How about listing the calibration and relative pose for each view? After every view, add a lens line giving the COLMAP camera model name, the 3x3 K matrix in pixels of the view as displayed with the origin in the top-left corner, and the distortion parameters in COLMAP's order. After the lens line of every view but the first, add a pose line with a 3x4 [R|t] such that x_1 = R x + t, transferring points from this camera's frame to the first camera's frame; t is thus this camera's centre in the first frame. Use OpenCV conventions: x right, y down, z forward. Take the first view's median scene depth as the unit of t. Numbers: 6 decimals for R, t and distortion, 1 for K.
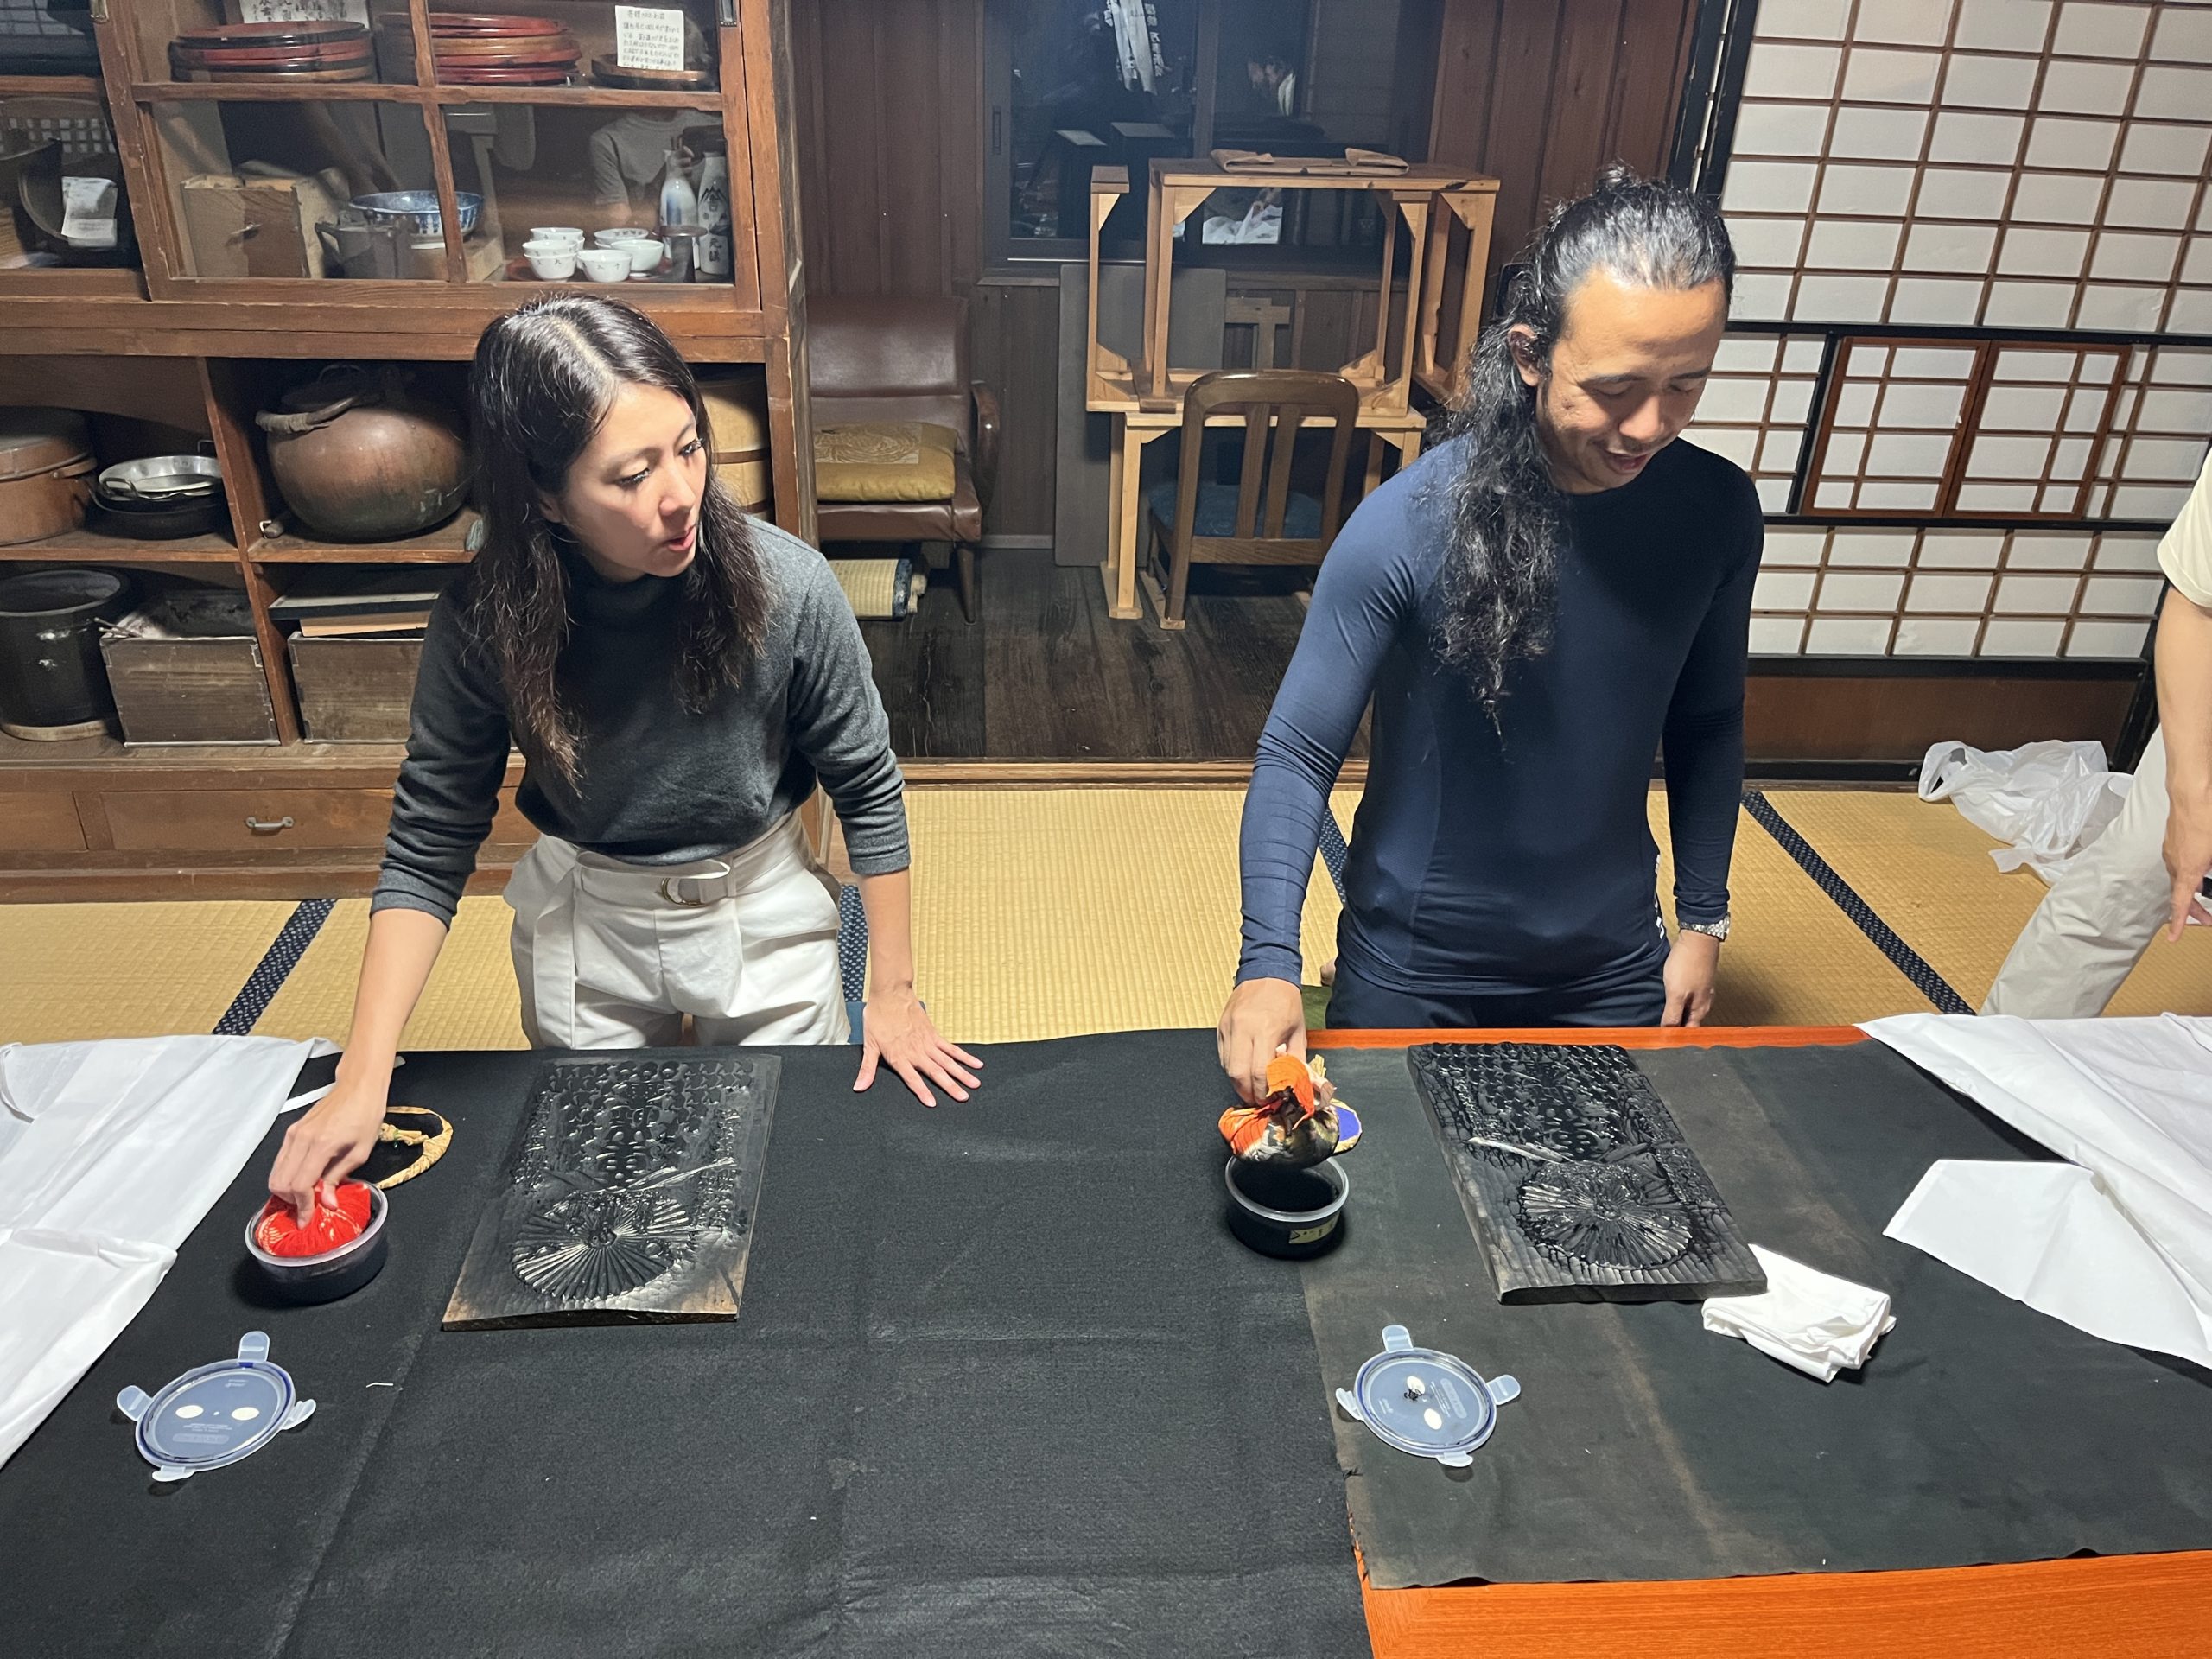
lens RADIAL K [[1670.3, 0, 1097.9], [0, 1670.3, 834.7], [0, 0, 1]] dist [0.075067, -0.110975]
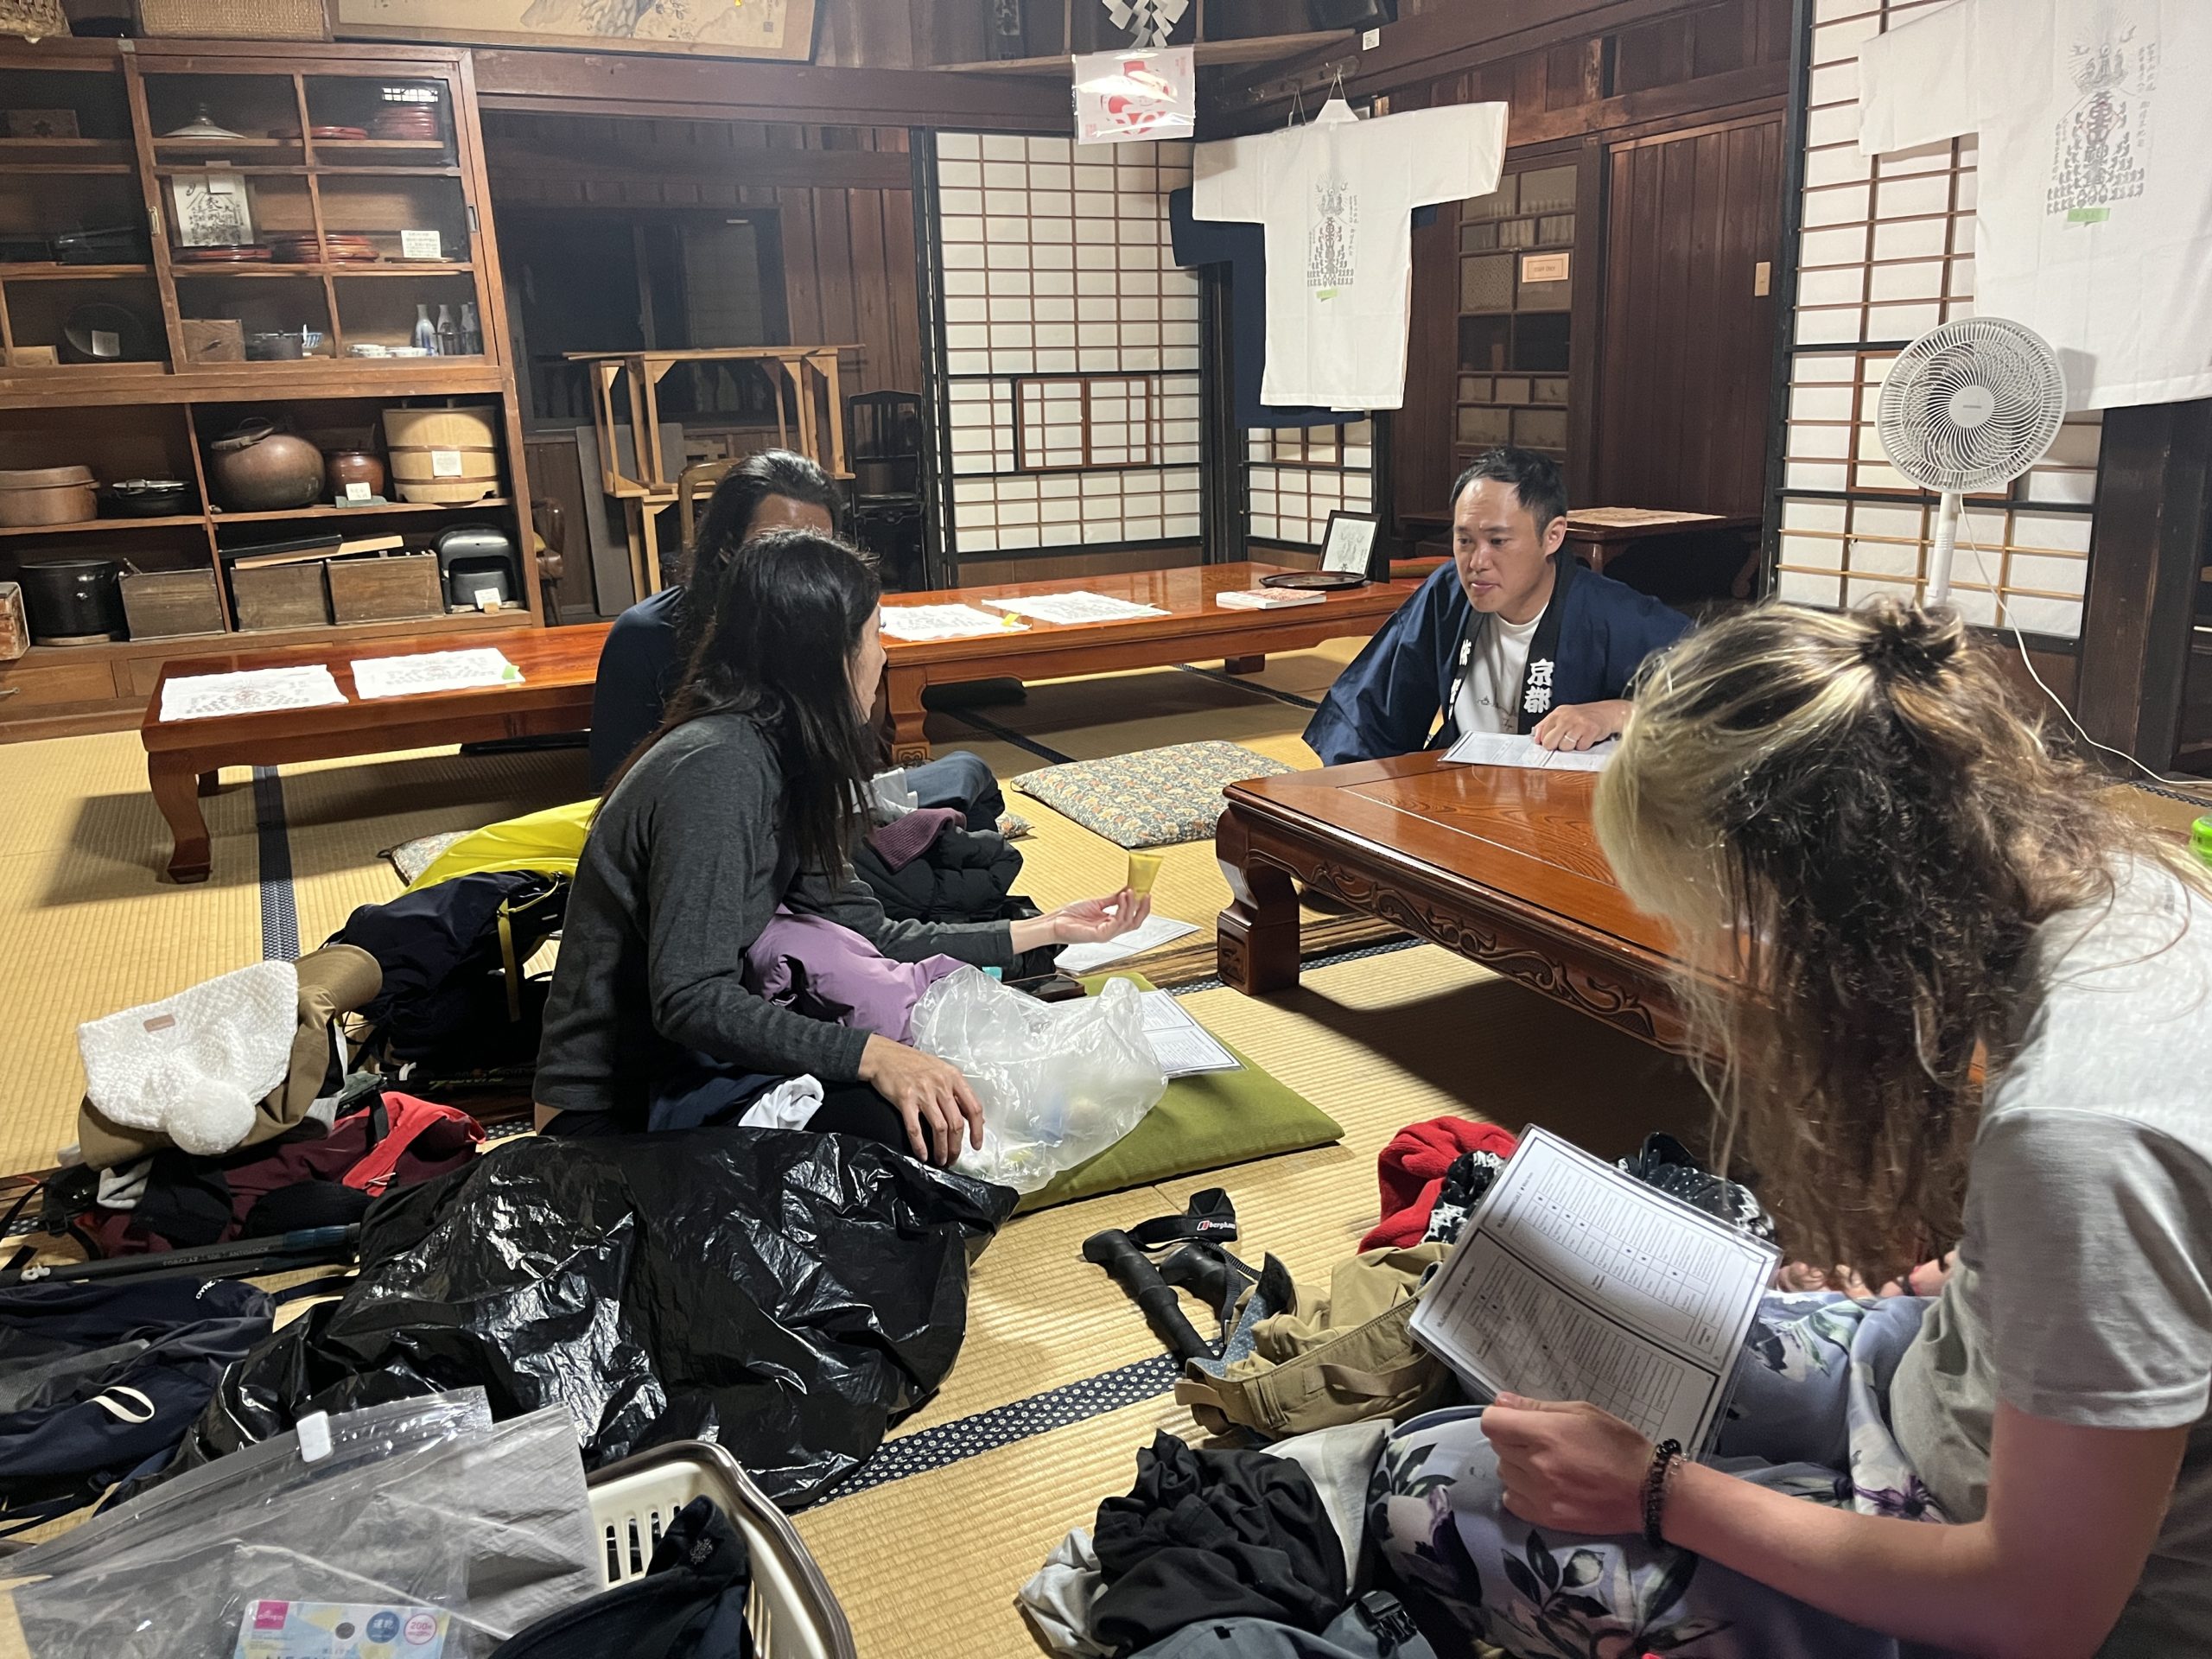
lens RADIAL K [[1670.3, 0, 1097.9], [0, 1670.3, 834.7], [0, 0, 1]] dist [0.075067, -0.110975]
pose [[0.924382, -0.157842, 0.347281, -0.263705], [0.223061, 0.962173, -0.156422, 0.573377], [-0.309455, 0.222058, 0.924623, -0.789128]]
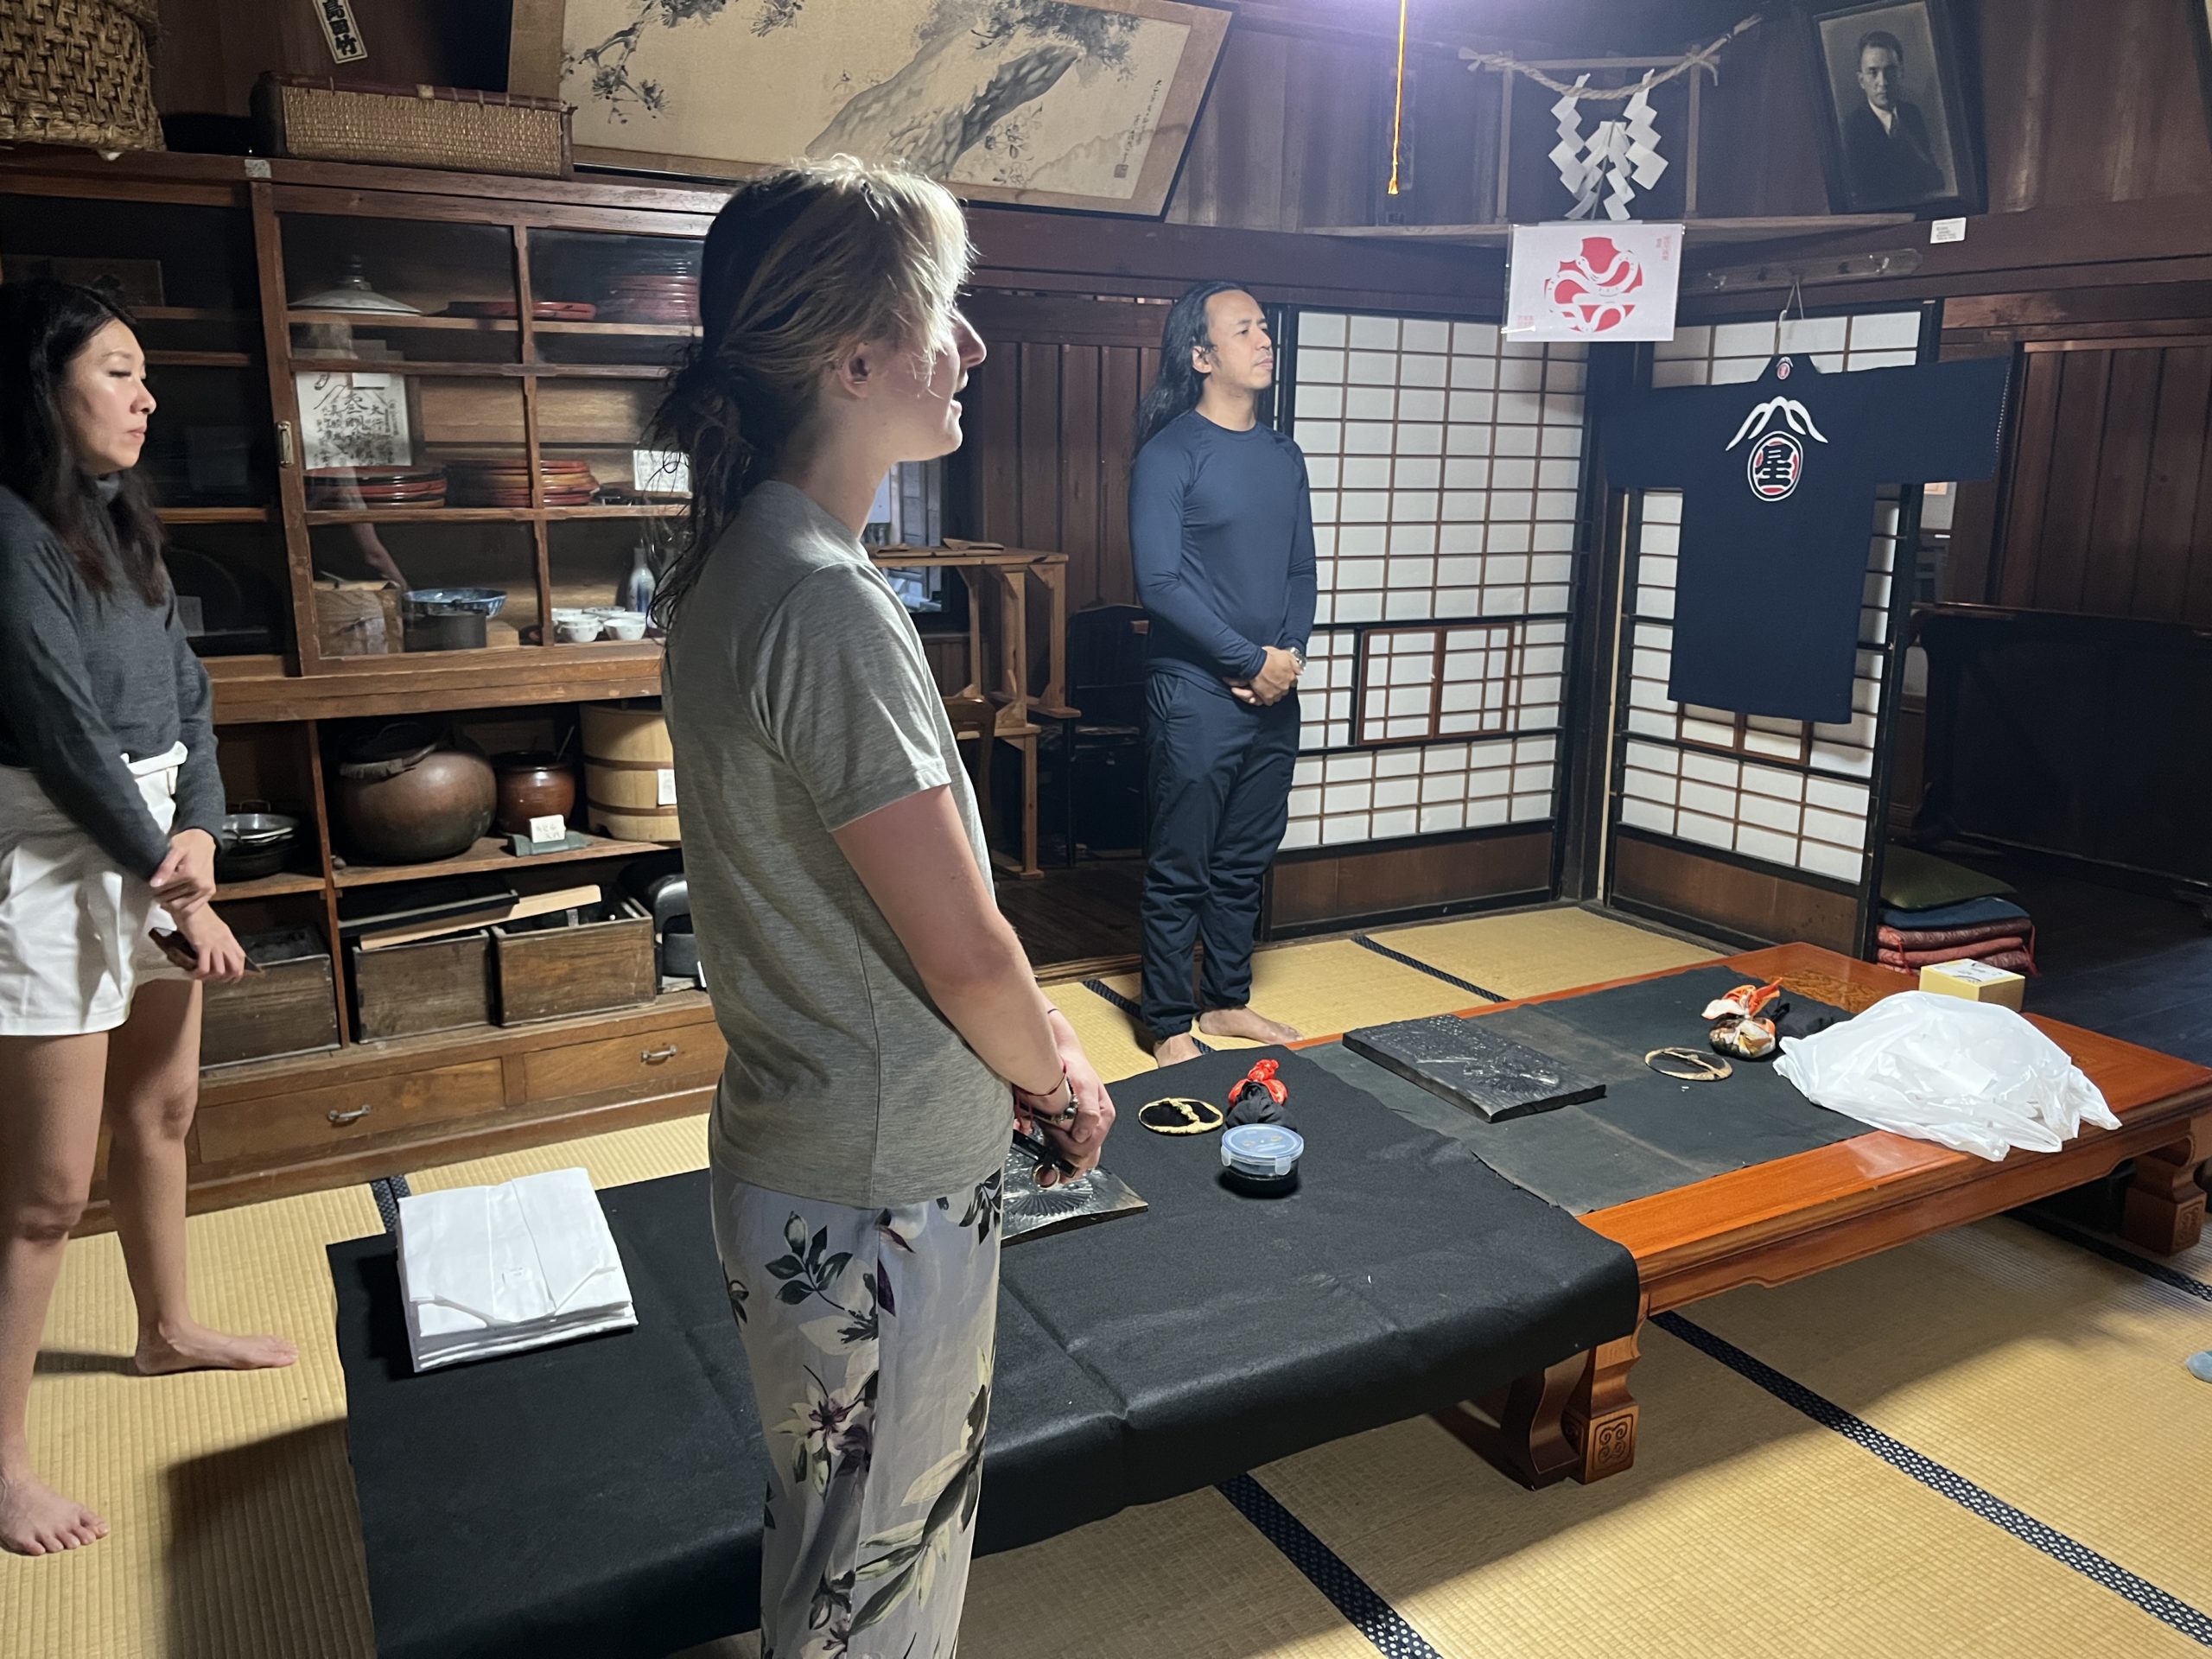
lens RADIAL K [[1700.8, 0, 1106.0], [0, 1700.8, 829.5], [0, 0, 1]] dist [0.078789, -0.128392]
pose [[0.900380, -0.117613, 0.418908, -0.445518], [0.210347, 0.960451, -0.182452, 0.116313], [-0.380882, 0.252392, 0.889510, -0.254722]]
